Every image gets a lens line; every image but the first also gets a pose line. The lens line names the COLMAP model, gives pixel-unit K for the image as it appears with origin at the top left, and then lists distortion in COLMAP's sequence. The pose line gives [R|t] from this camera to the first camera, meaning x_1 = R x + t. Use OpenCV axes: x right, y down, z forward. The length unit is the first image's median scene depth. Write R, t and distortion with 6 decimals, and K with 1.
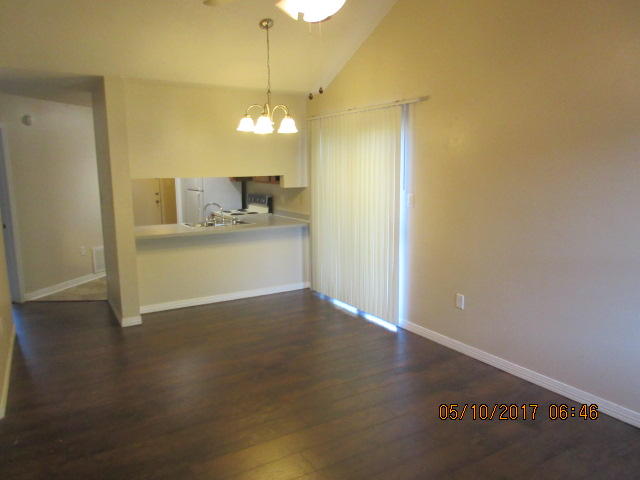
lens RADIAL K [[468.2, 0, 320.6], [0, 468.2, 241.2], [0, 0, 1]] dist [-0.003845, -0.003225]
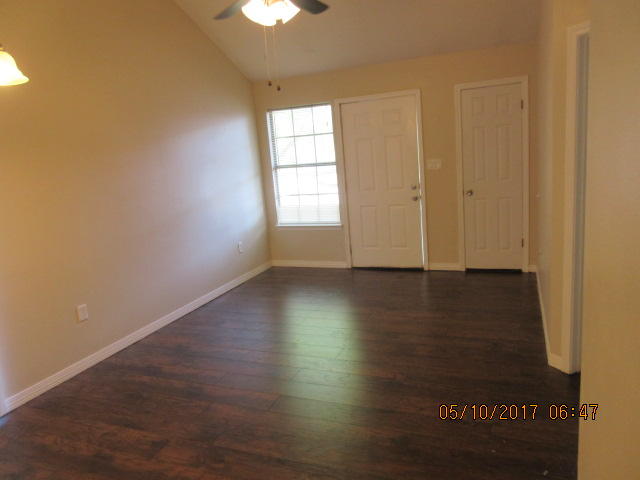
lens RADIAL K [[468.2, 0, 320.8], [0, 468.2, 239.3], [0, 0, 1]] dist [-0.003845, -0.003225]
pose [[-0.599774, -0.090917, 0.794987, -0.704516], [0.204553, 0.943091, 0.262178, -0.153205], [-0.773582, 0.319865, -0.547044, 1.103473]]
